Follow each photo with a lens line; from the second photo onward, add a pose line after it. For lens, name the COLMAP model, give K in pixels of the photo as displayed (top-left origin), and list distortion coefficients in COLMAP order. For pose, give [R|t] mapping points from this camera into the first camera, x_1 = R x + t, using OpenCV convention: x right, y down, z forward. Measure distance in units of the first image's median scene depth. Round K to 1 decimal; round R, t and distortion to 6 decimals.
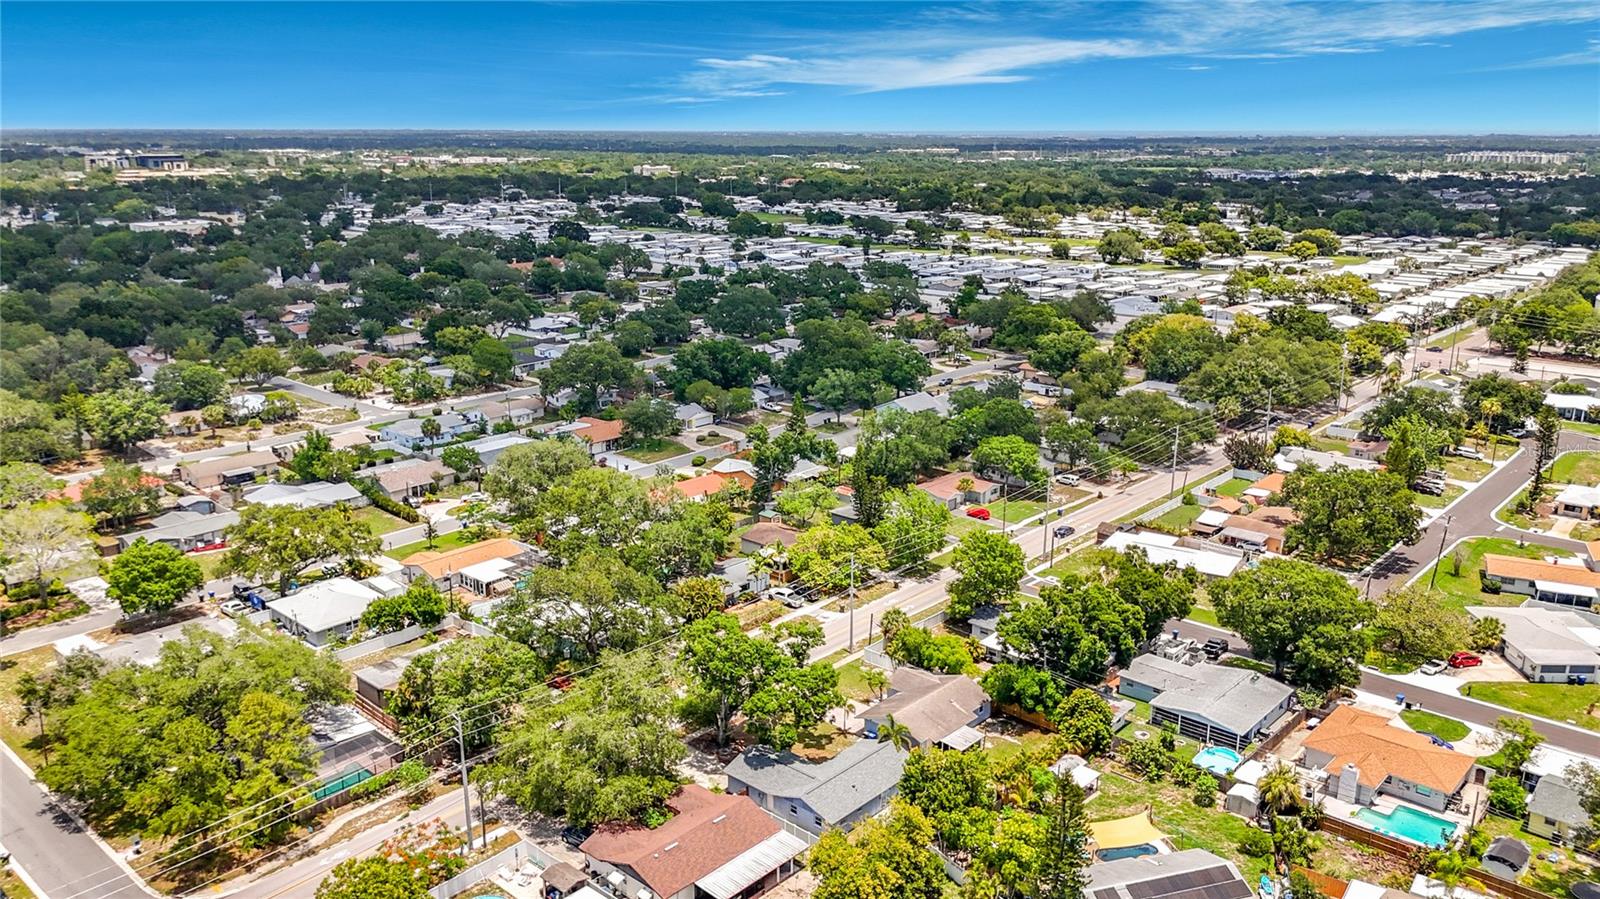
lens RADIAL K [[1202.9, 0, 795.2], [0, 1202.9, 441.5], [0, 0, 1]] dist [0.098876, -0.115970]
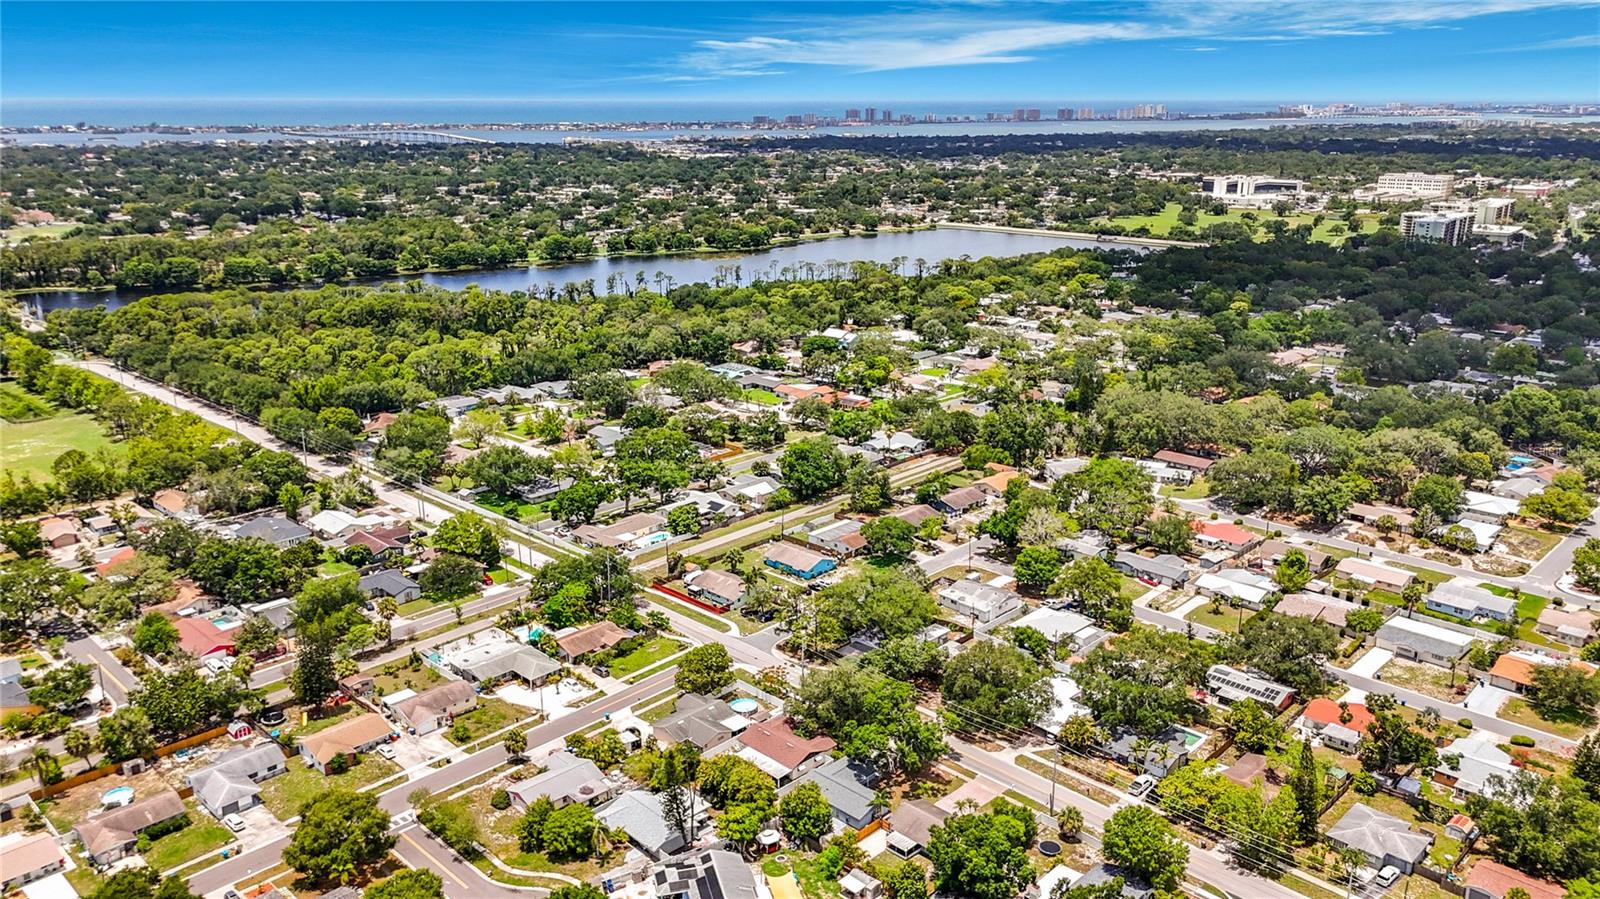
lens RADIAL K [[1202.9, 0, 795.2], [0, 1202.9, 441.5], [0, 0, 1]] dist [0.098876, -0.115970]
pose [[-0.041078, 0.280091, -0.959094, 1.300387], [-0.245953, 0.927533, 0.281408, -0.539370], [0.968411, 0.247452, 0.030788, 0.644461]]
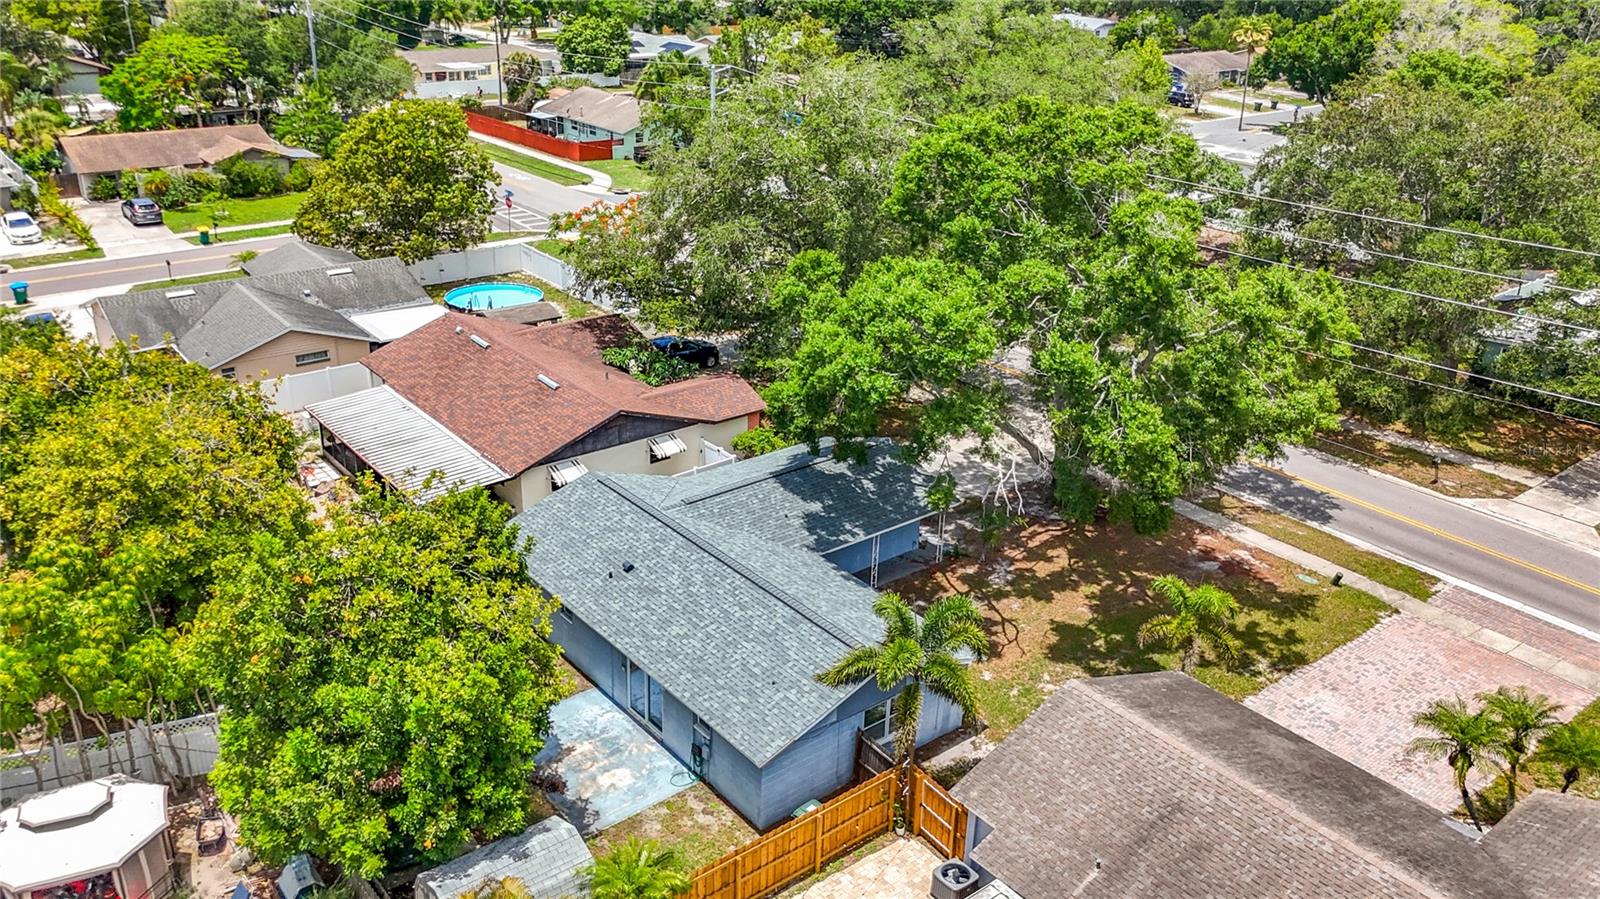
lens RADIAL K [[1257.3, 0, 787.8], [0, 1257.3, 432.0], [0, 0, 1]] dist [0.126687, -0.204573]
pose [[-0.159433, 0.377282, -0.912272, 0.264670], [-0.273687, 0.870978, 0.408035, 0.093987], [0.948513, 0.314732, -0.035605, 0.858569]]
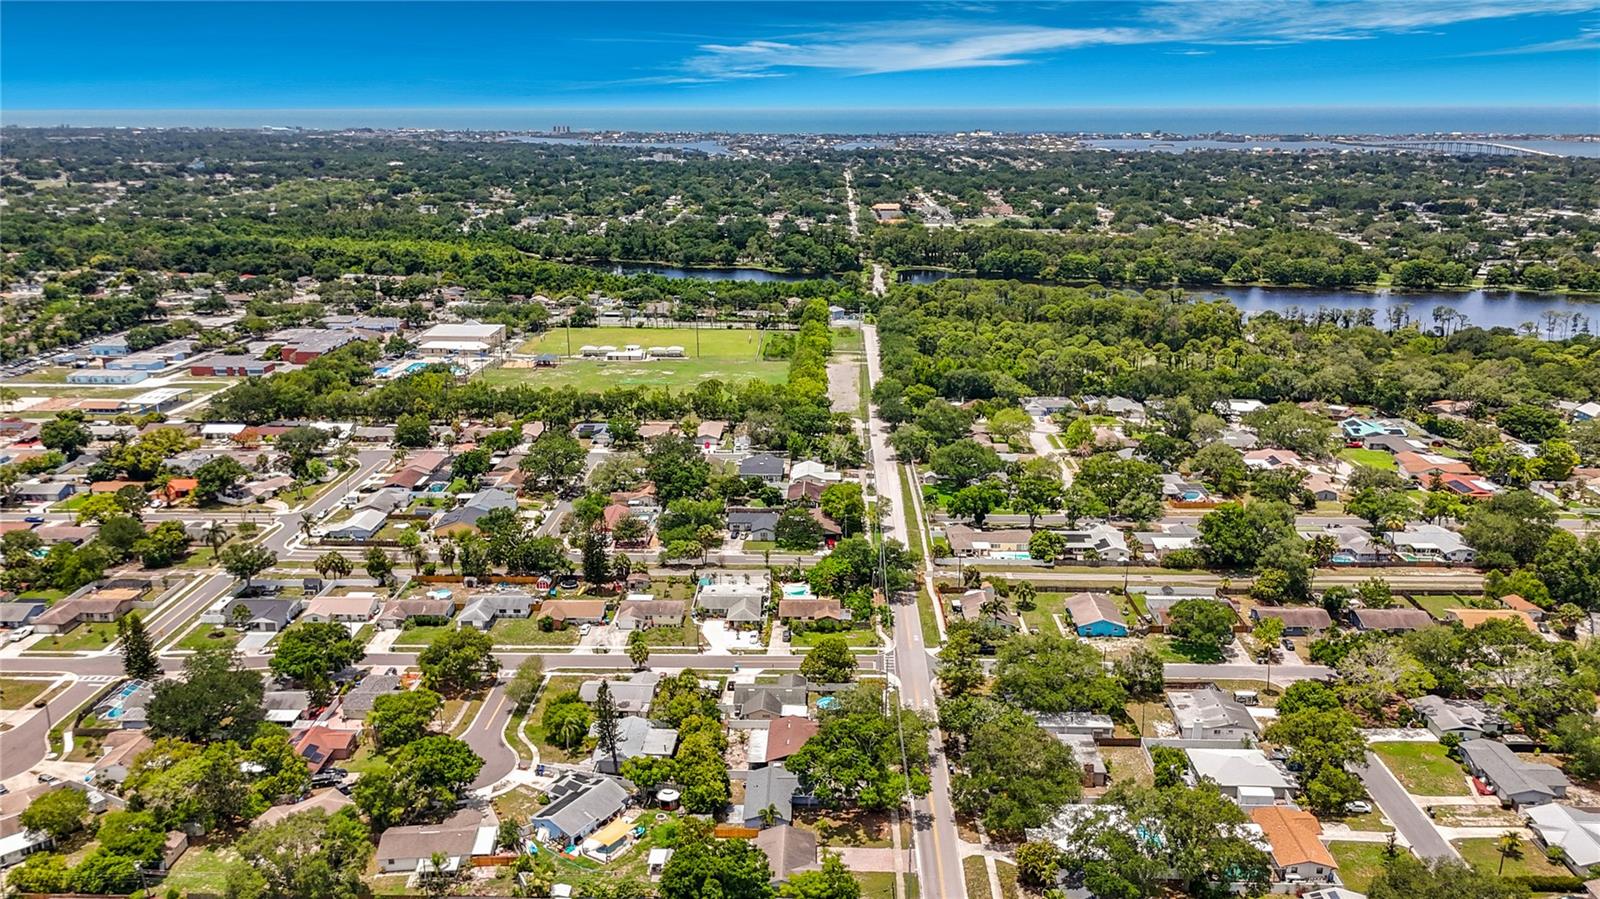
lens RADIAL K [[1220.0, 0, 794.8], [0, 1220.0, 457.0], [0, 0, 1]] dist [0.098748, -0.122351]
pose [[-0.758993, 0.182880, -0.624887, 0.849082], [-0.161149, 0.877119, 0.452431, -0.778062], [0.630841, 0.444092, -0.636257, 1.612011]]
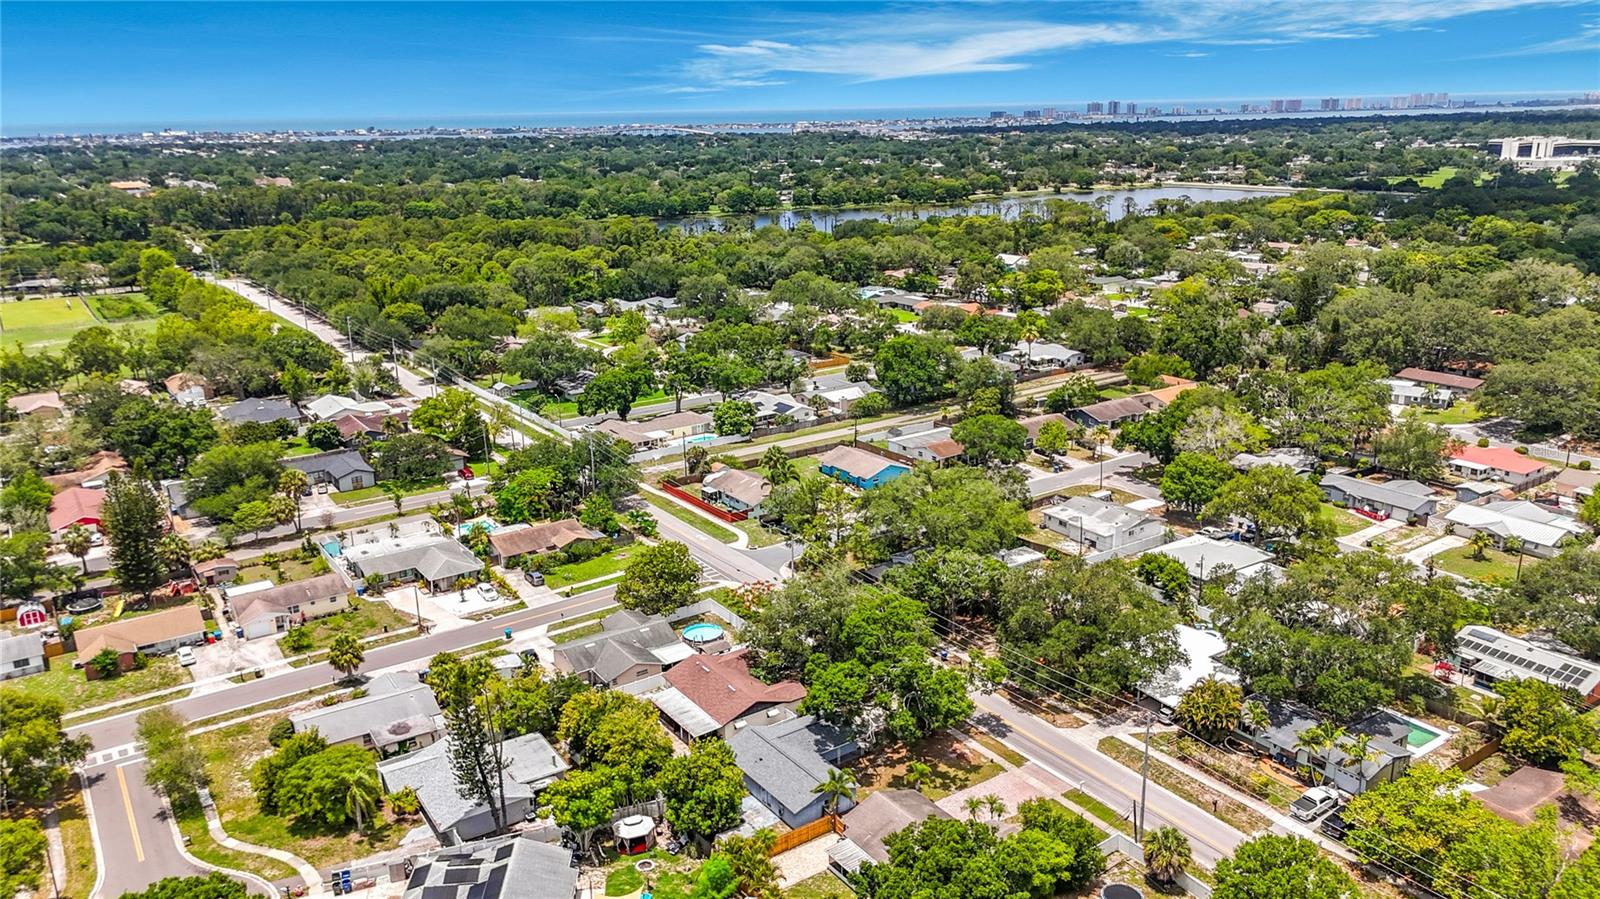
lens RADIAL K [[1182.9, 0, 800.0], [0, 1182.9, 449.5], [0, 0, 1]] dist [0.069525, -0.048836]
pose [[-0.231246, 0.277985, -0.932335, 0.767043], [-0.225386, 0.916933, 0.329295, -0.255627], [0.946428, 0.286284, -0.149383, 0.916941]]
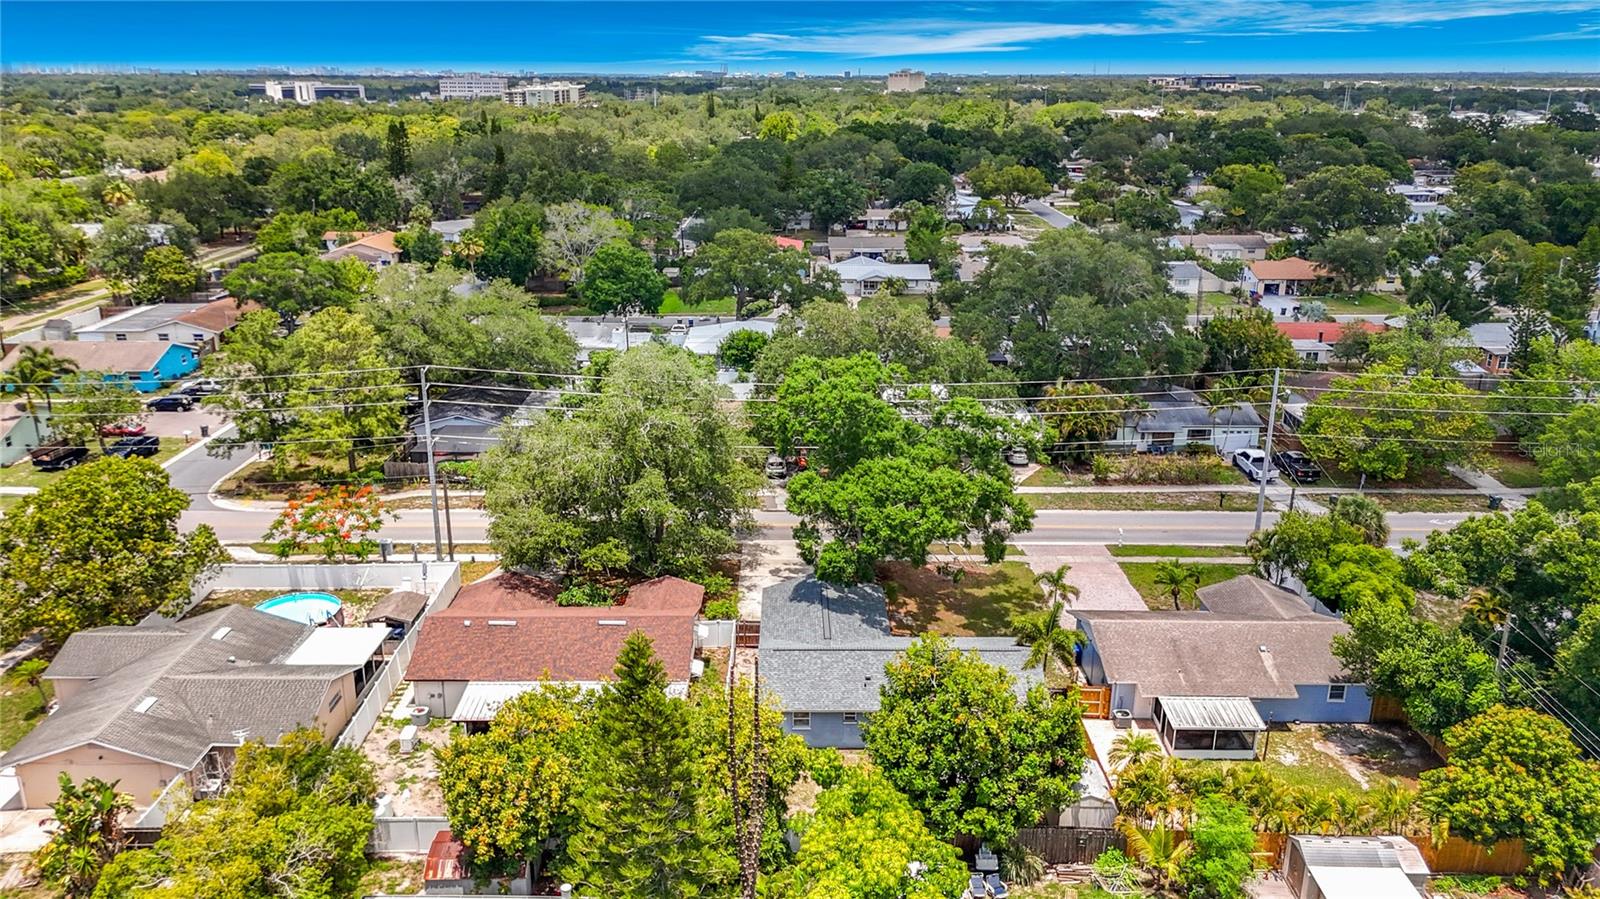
lens RADIAL K [[1197.4, 0, 804.2], [0, 1197.4, 446.3], [0, 0, 1]] dist [0.066977, -0.110258]
pose [[0.676468, 0.225639, -0.701055, 0.305167], [-0.191393, 0.973065, 0.128507, 0.105228], [0.711168, 0.047246, 0.701432, 0.508356]]
